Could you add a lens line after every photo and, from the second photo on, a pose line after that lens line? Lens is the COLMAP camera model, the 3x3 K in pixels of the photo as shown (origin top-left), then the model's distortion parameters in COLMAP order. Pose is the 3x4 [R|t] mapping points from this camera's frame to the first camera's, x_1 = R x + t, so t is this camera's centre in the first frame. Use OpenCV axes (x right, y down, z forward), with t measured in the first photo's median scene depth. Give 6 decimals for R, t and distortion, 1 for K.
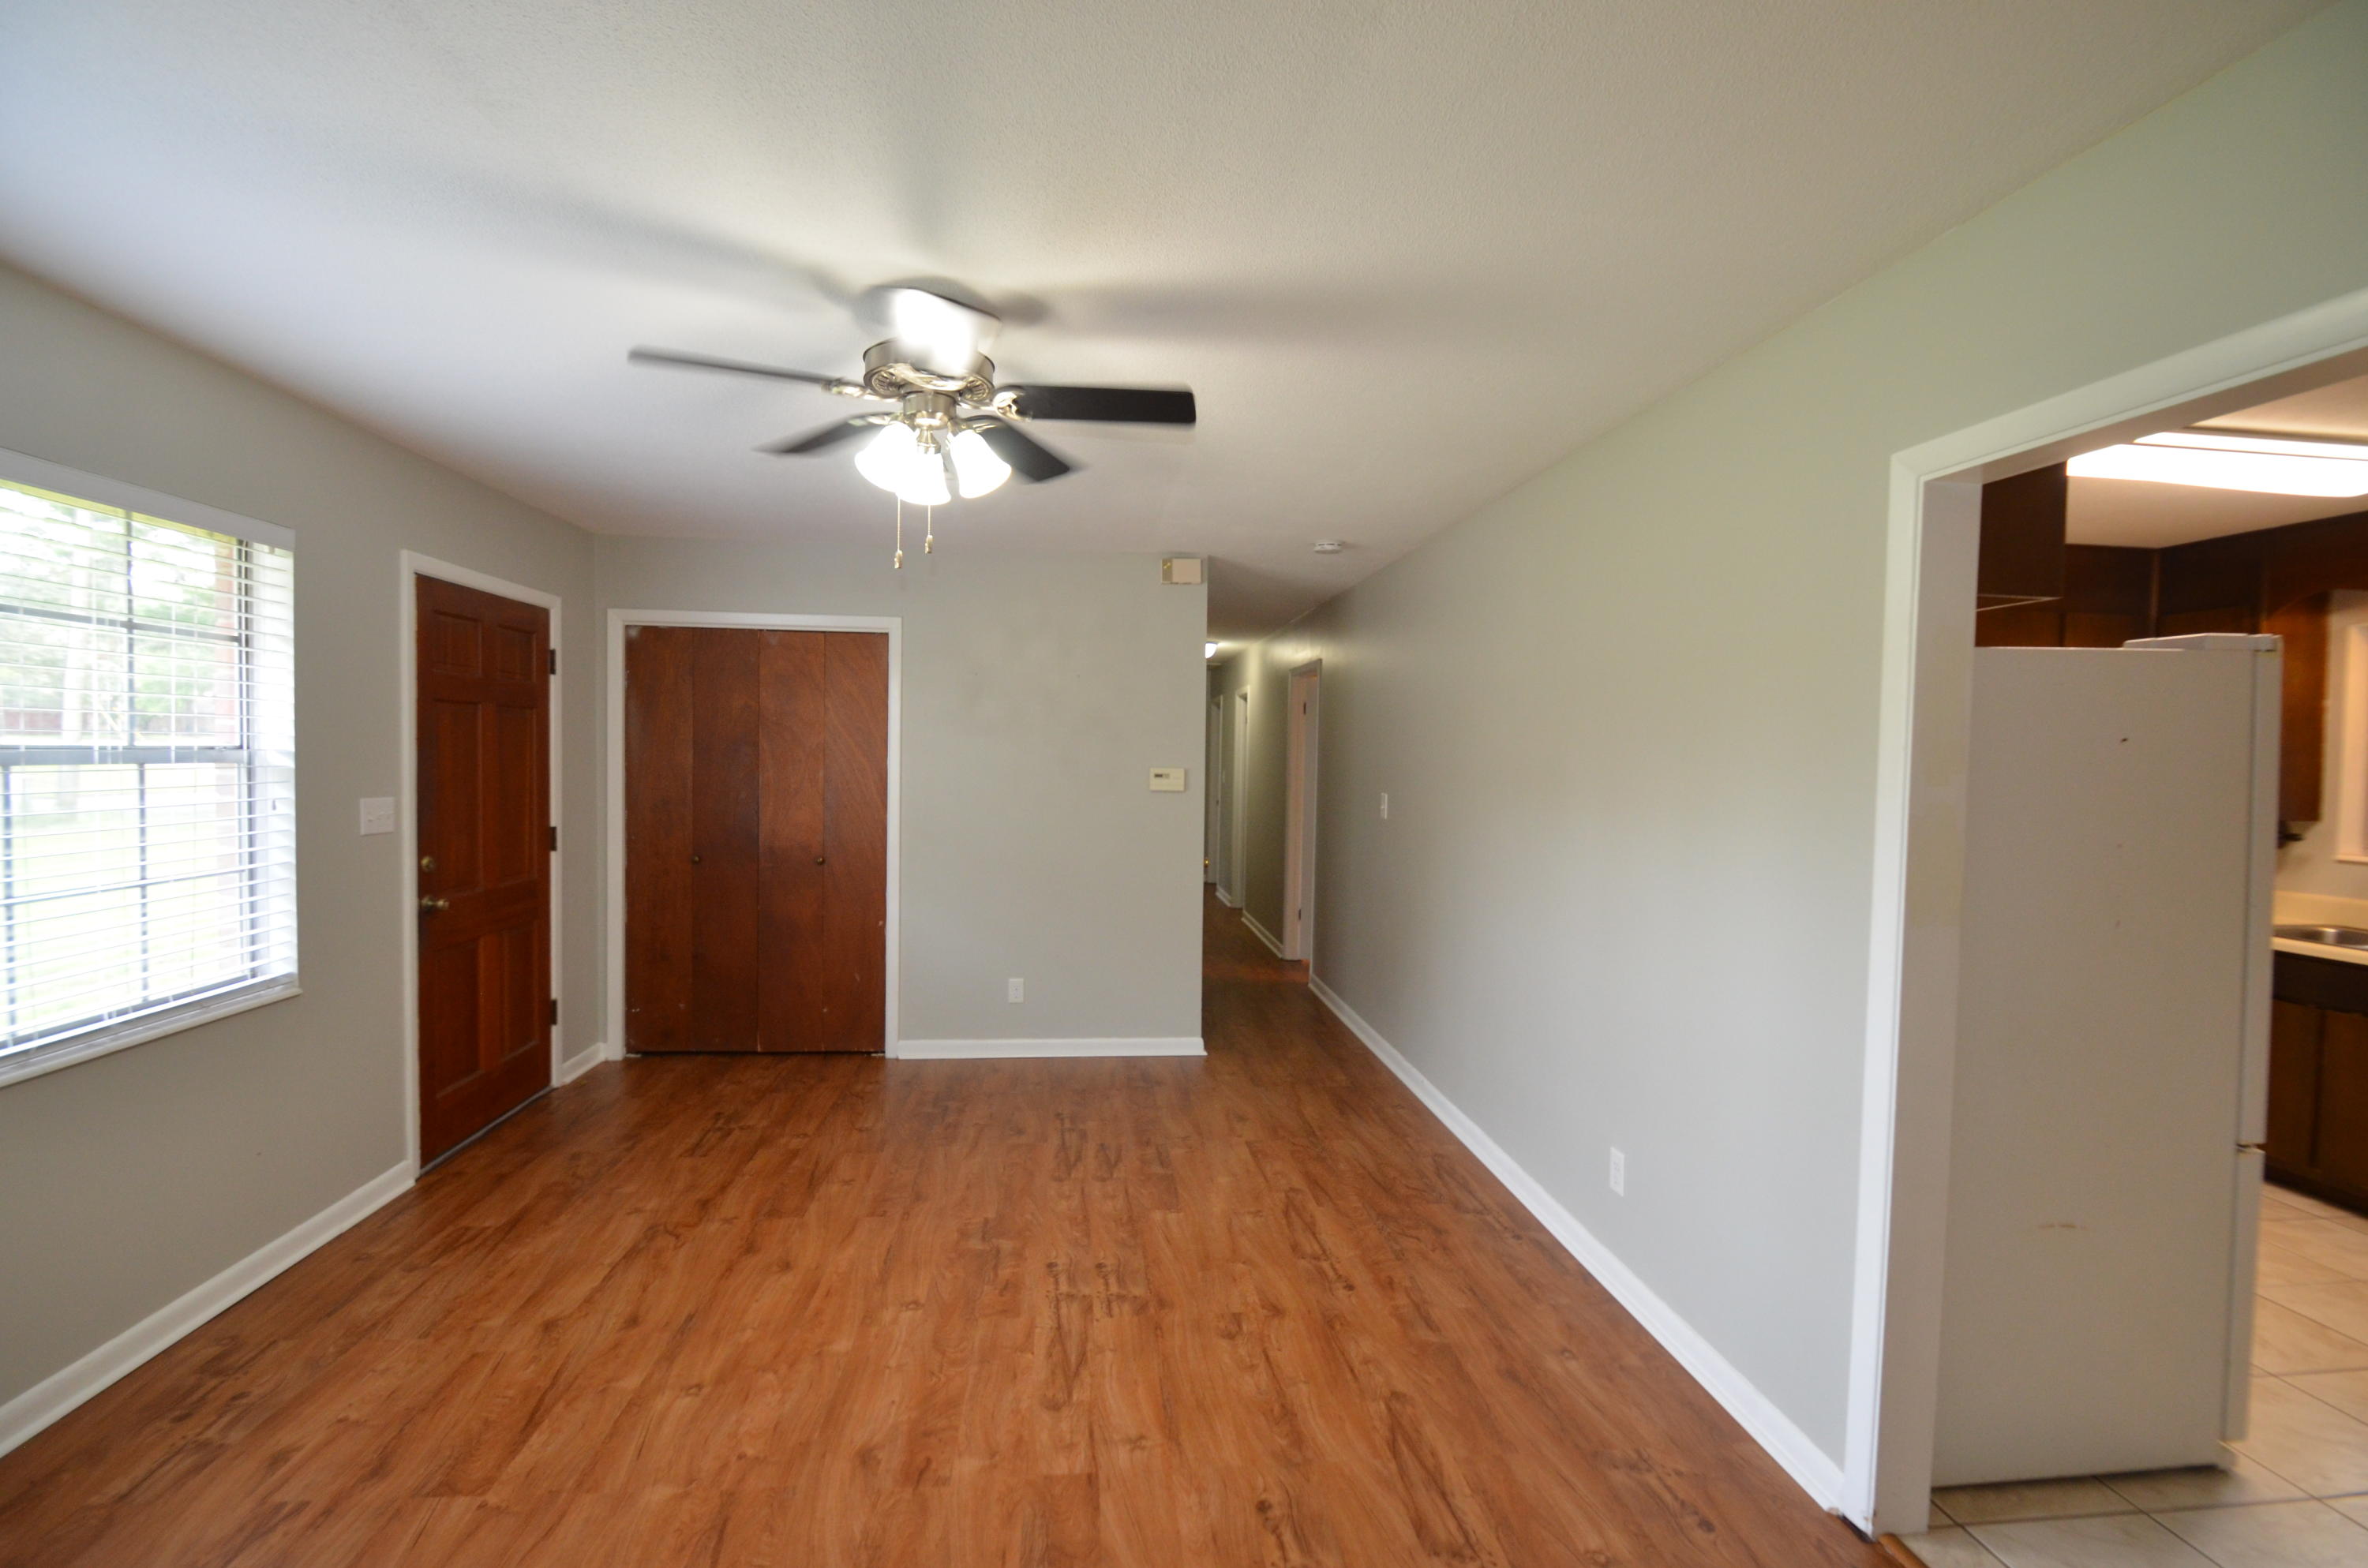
lens RADIAL K [[1045.4, 0, 1184.0], [0, 1045.4, 784.0], [0, 0, 1]] dist [0.013927, -0.015632]
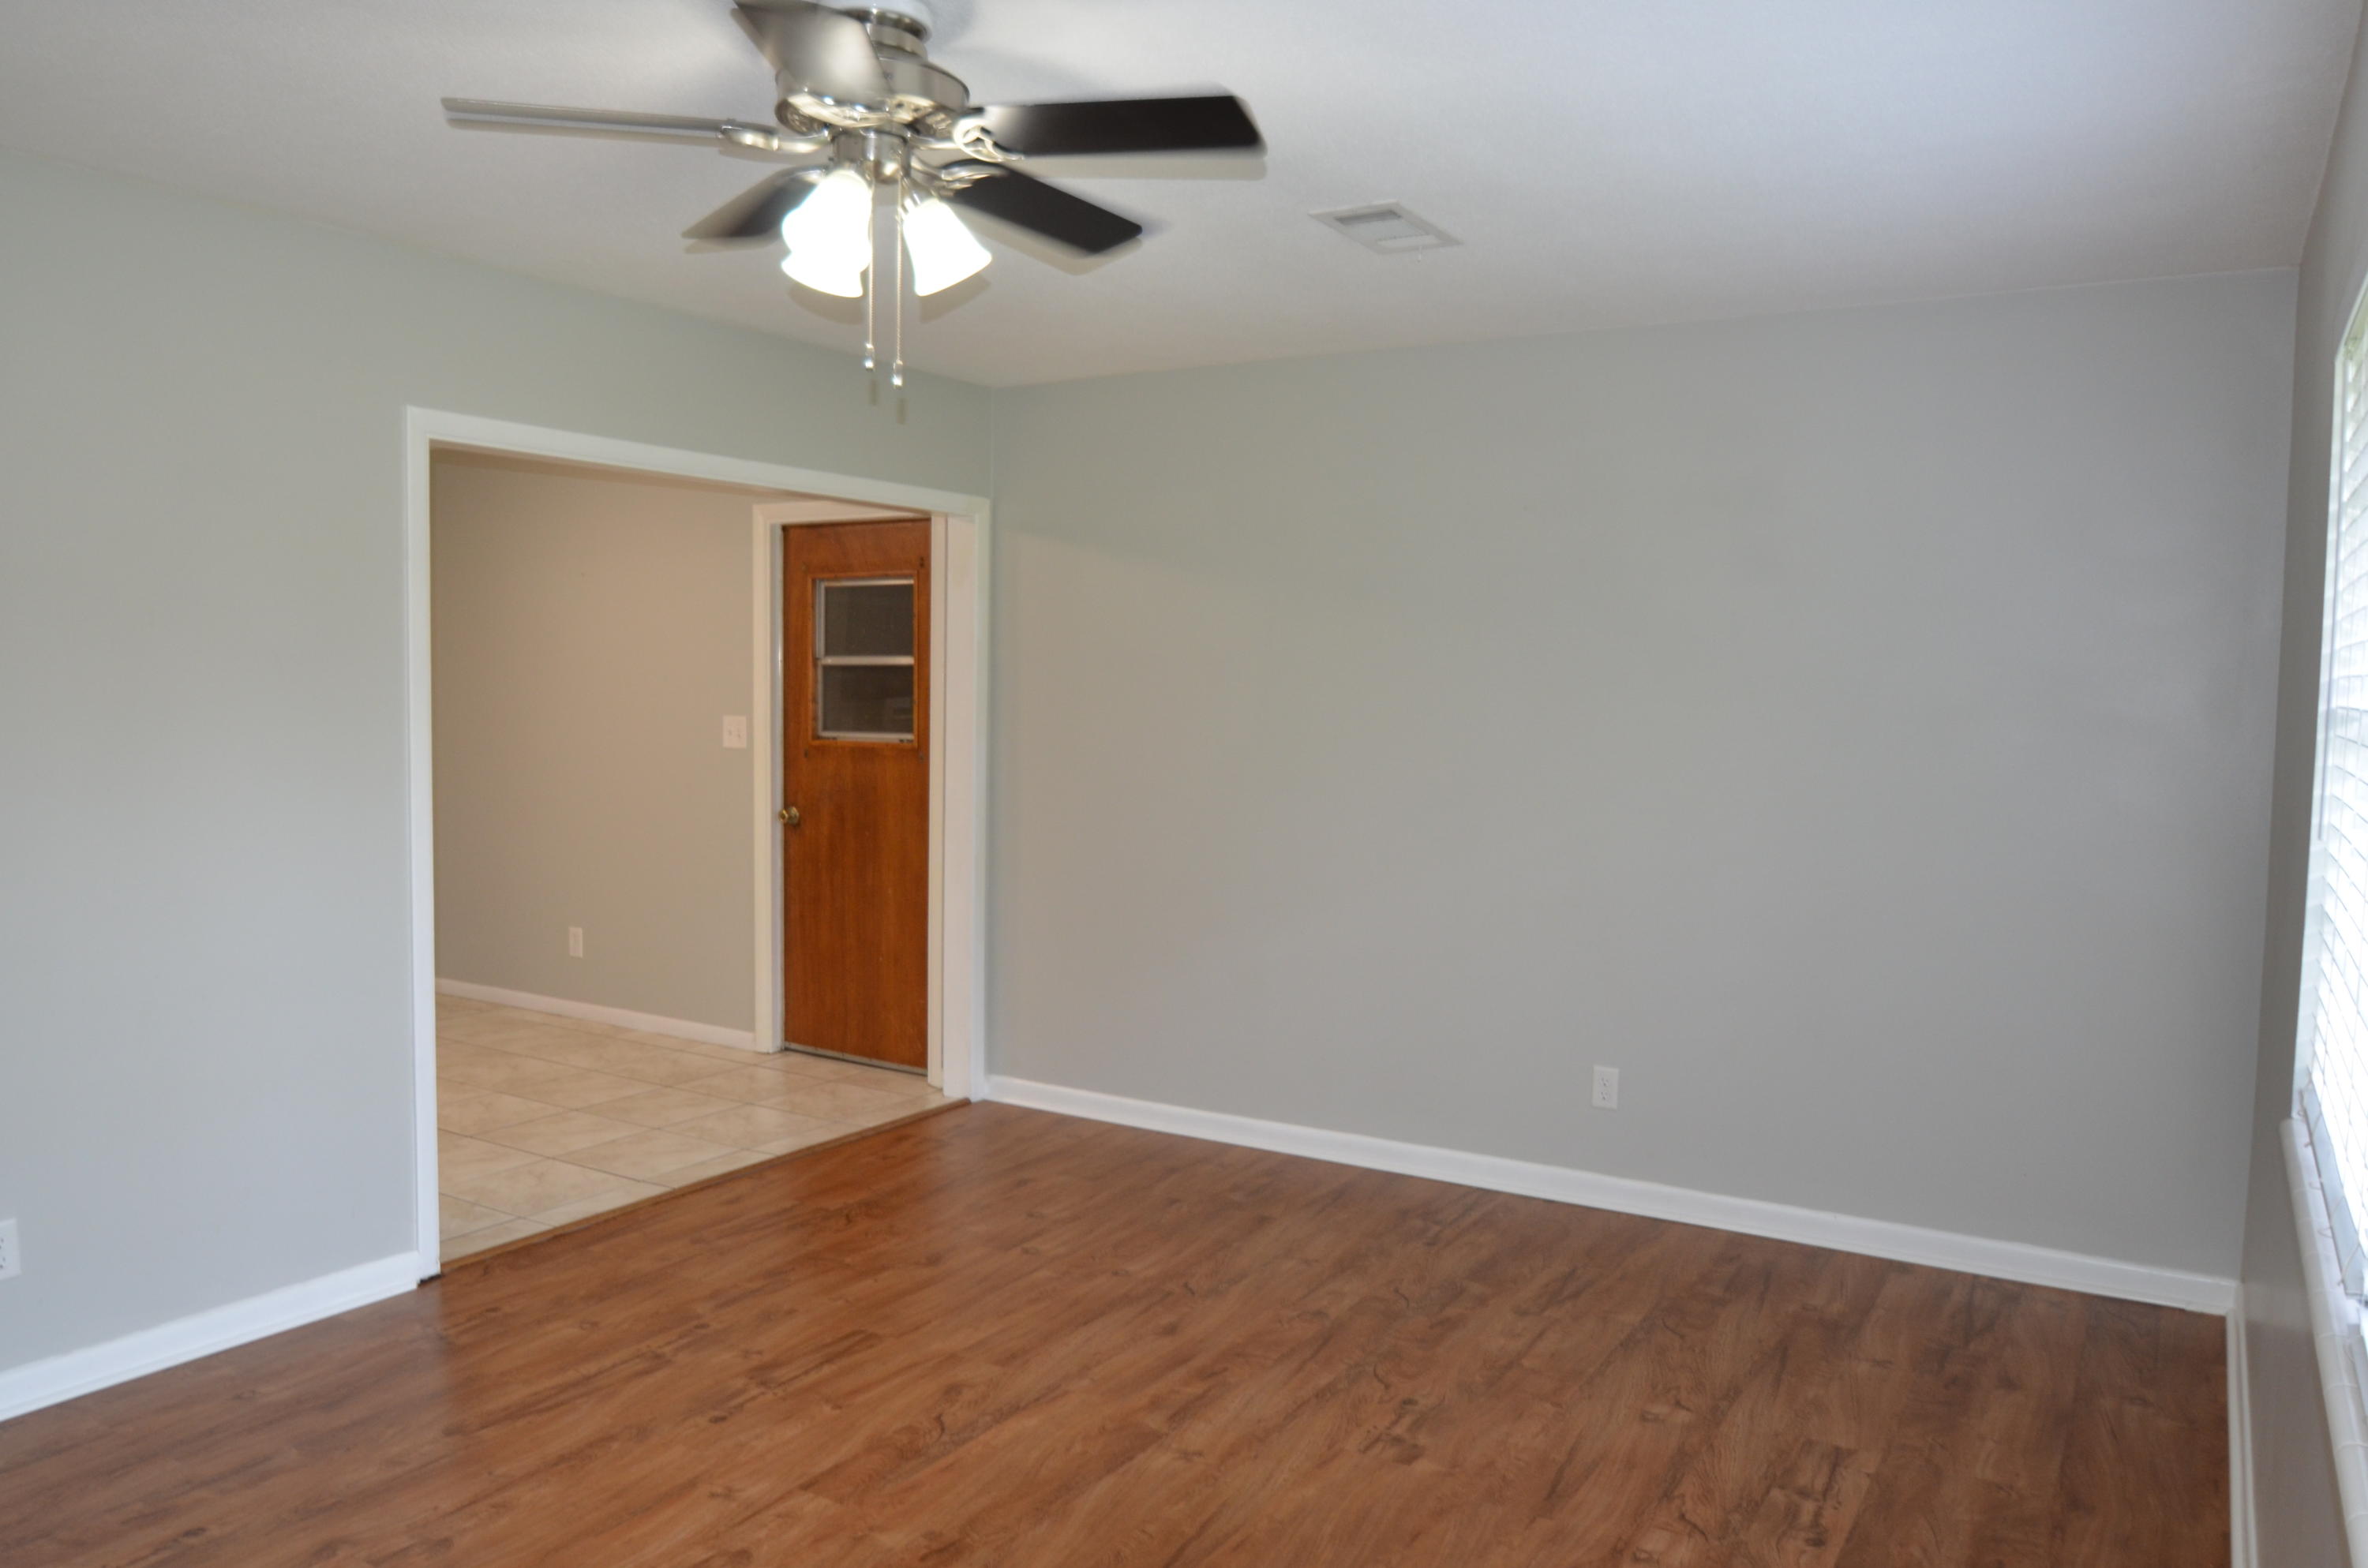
lens RADIAL K [[1692.2, 0, 1184.0], [0, 1692.2, 784.0], [0, 0, 1]] dist [-0.096106, 0.000072]
pose [[-0.796736, -0.069231, 0.600349, -0.896765], [-0.012775, 0.995124, 0.097801, -0.052848], [-0.604192, 0.070252, -0.793736, 1.476632]]
